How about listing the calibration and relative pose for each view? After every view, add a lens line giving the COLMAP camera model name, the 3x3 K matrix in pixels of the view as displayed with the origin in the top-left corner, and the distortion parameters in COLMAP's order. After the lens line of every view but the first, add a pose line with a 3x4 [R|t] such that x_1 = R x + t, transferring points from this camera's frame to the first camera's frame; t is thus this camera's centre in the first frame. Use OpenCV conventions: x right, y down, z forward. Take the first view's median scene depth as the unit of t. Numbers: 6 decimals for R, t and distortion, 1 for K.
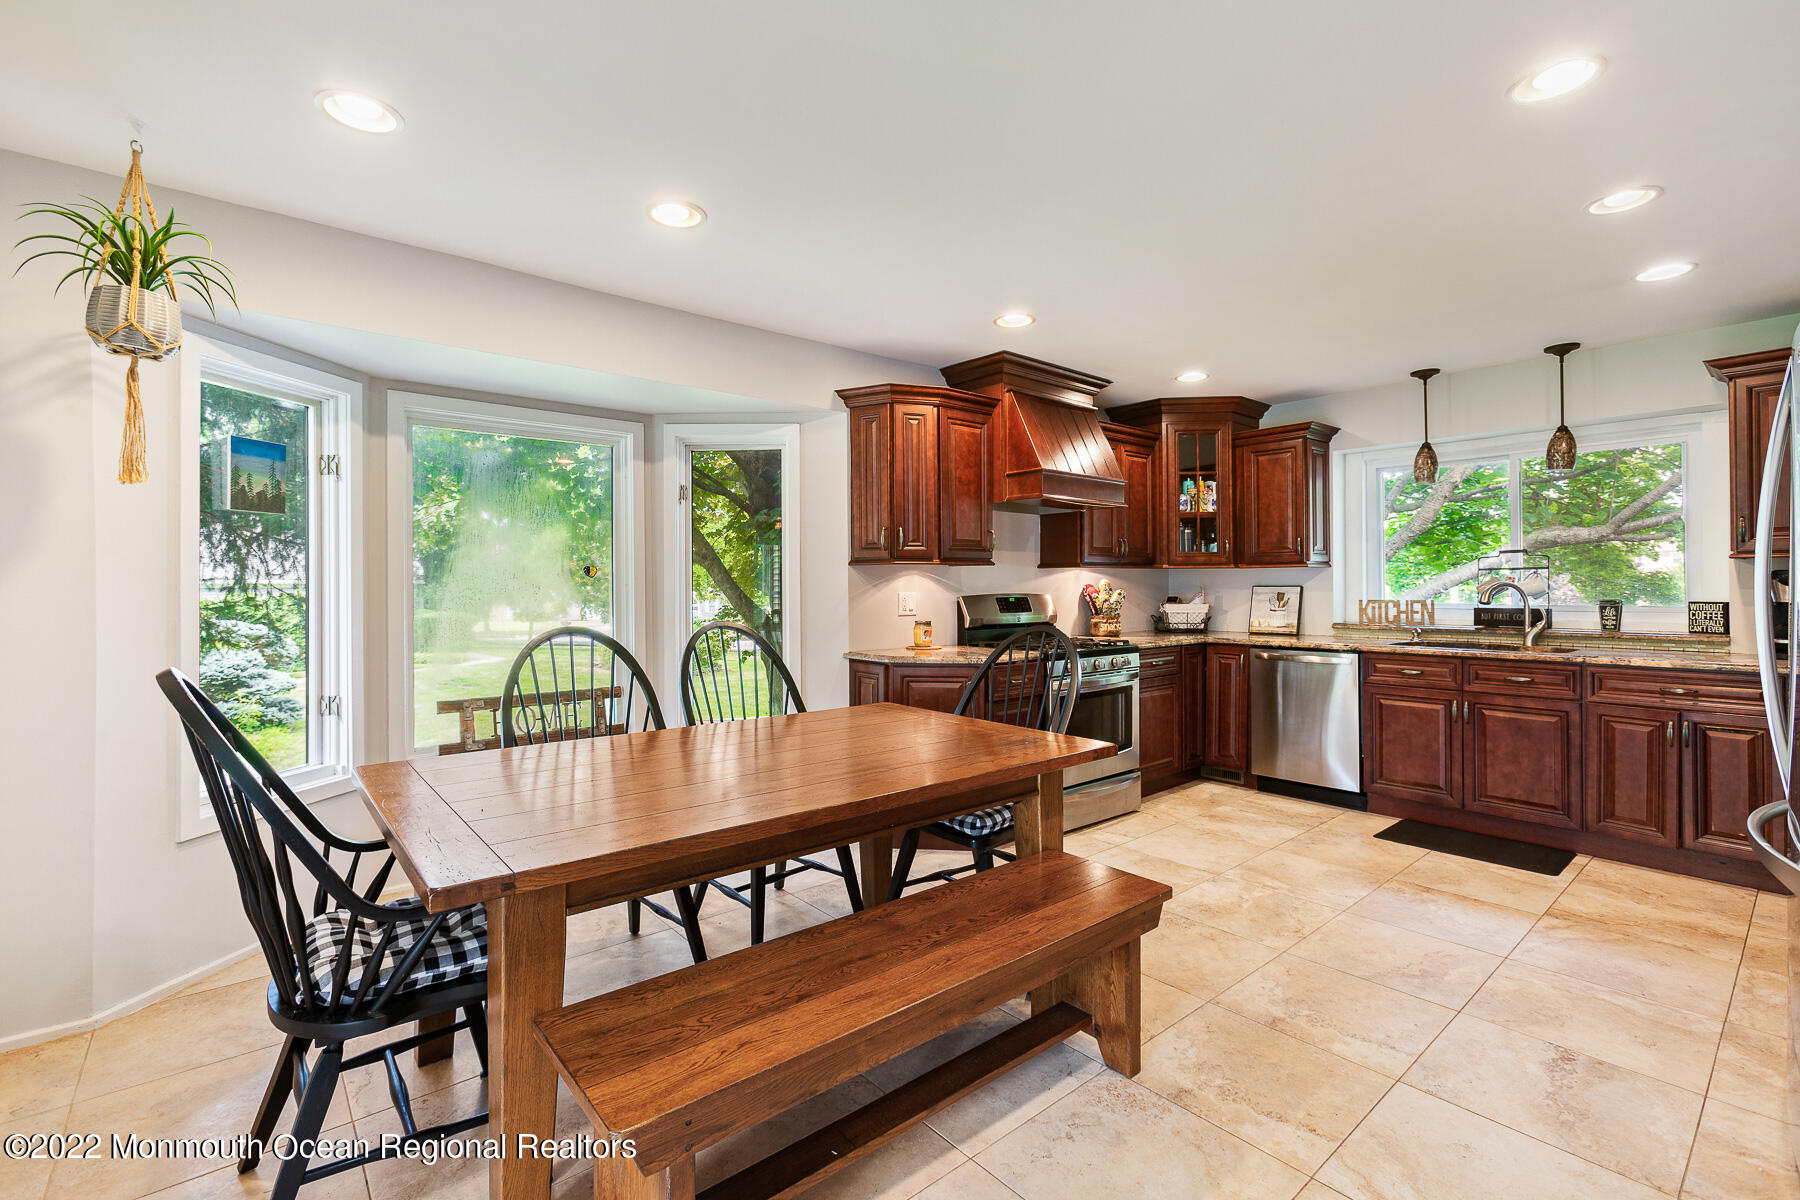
lens RADIAL K [[820.4, 0, 883.7], [0, 820.4, 582.5], [0, 0, 1]] dist [-0.039144, 0.020065]
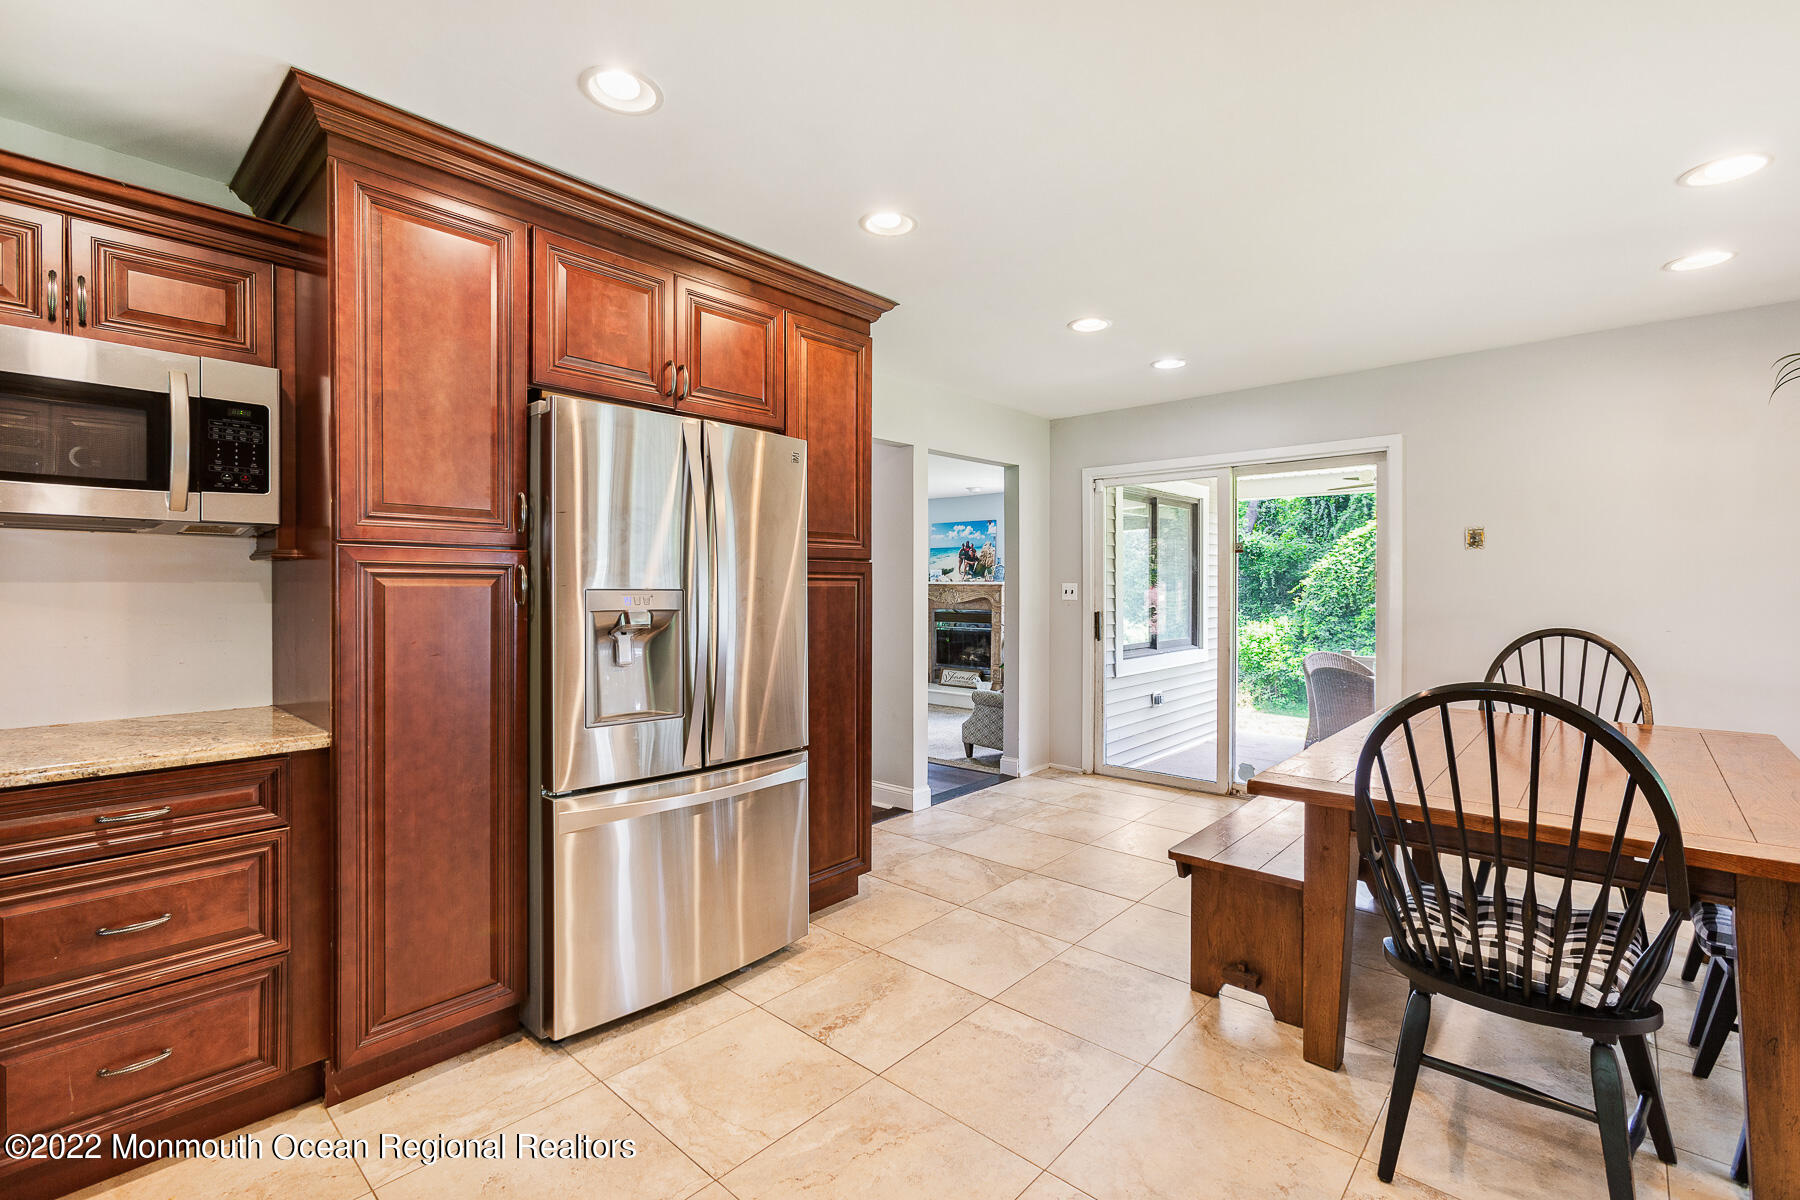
lens RADIAL K [[820.4, 0, 883.7], [0, 820.4, 582.5], [0, 0, 1]] dist [-0.039144, 0.020065]
pose [[-0.991508, -0.003928, -0.129985, 0.407107], [-0.003715, 0.999991, -0.001882, -0.008588], [0.129991, -0.001384, -0.991514, 0.934190]]
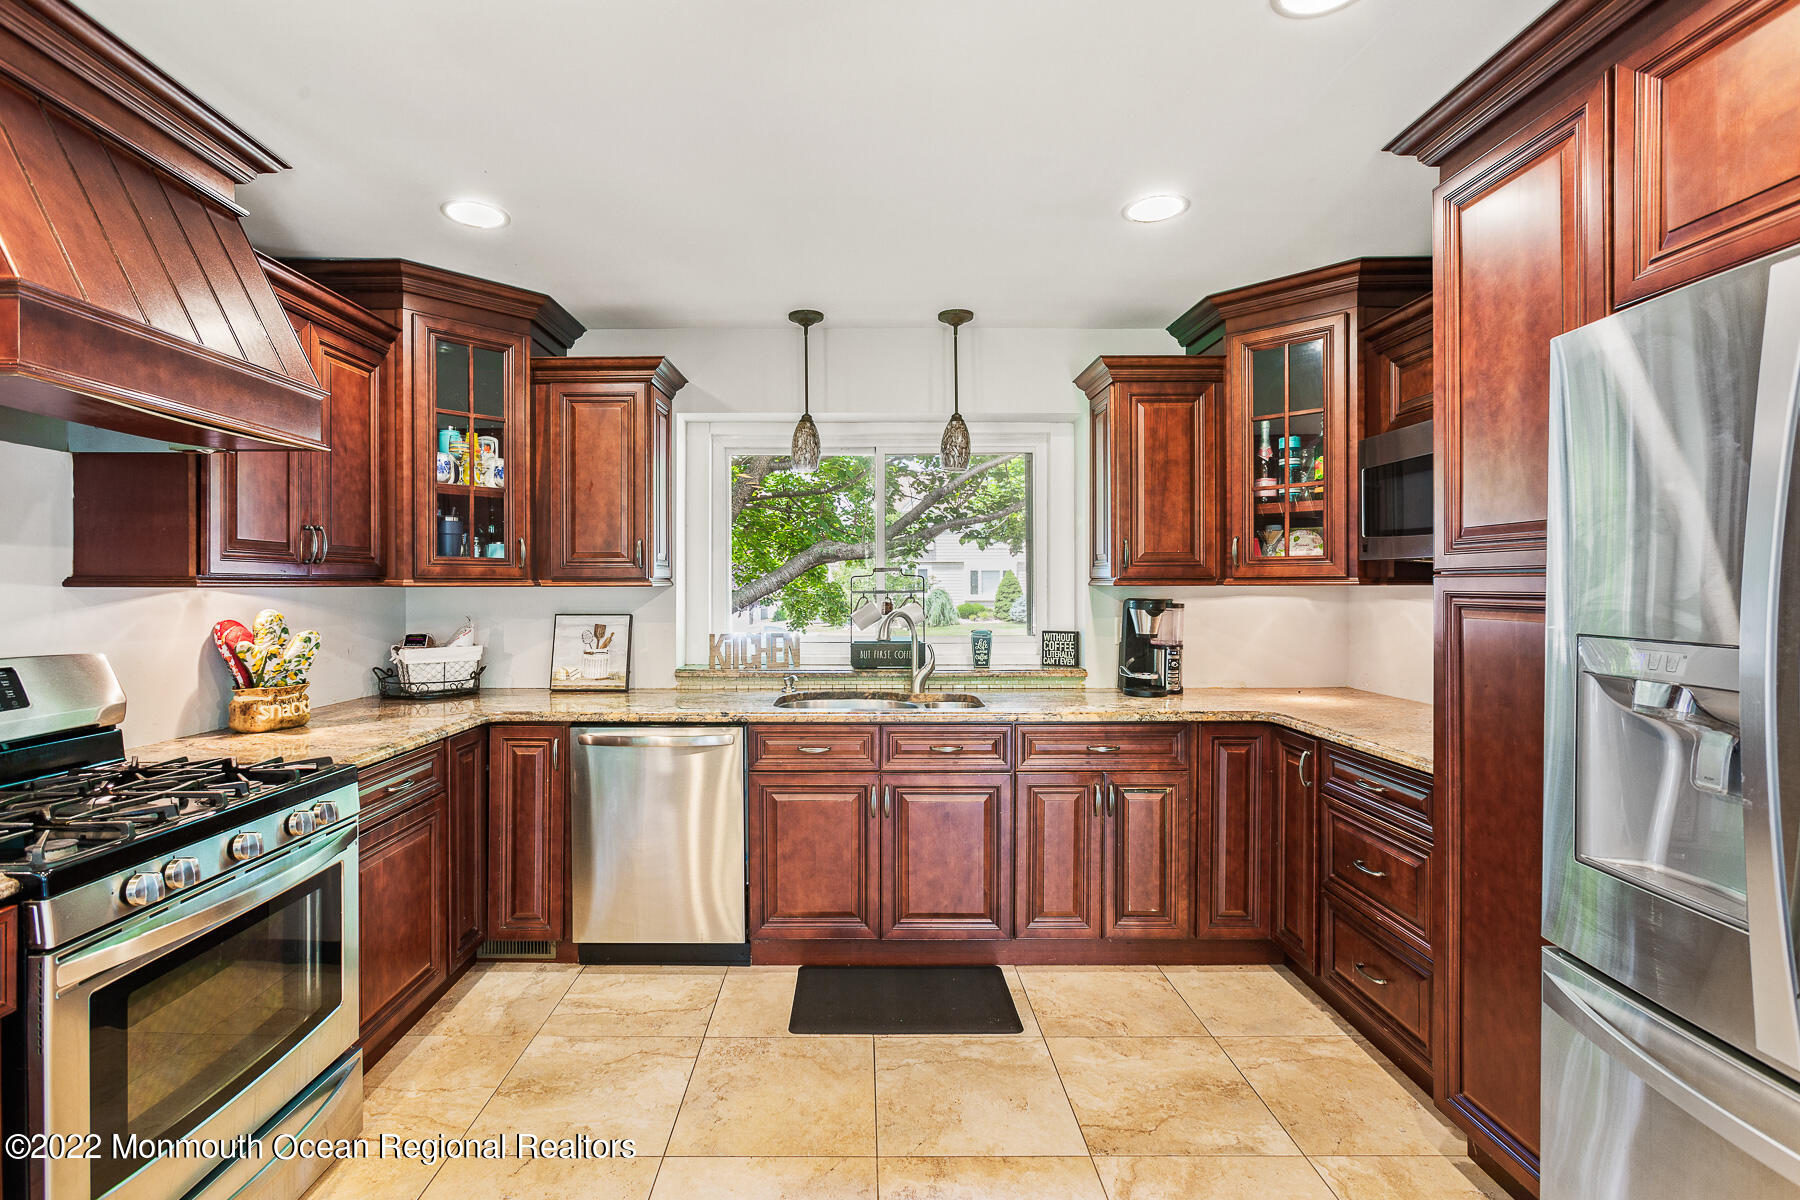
lens RADIAL K [[878.5, 0, 895.6], [0, 878.5, 593.1], [0, 0, 1]] dist [-0.043112, 0.053627]
pose [[0.638585, -0.000365, 0.769552, 0.121890], [-0.005731, 0.999970, 0.005229, -0.019257], [-0.769530, -0.007750, 0.638563, 0.429899]]
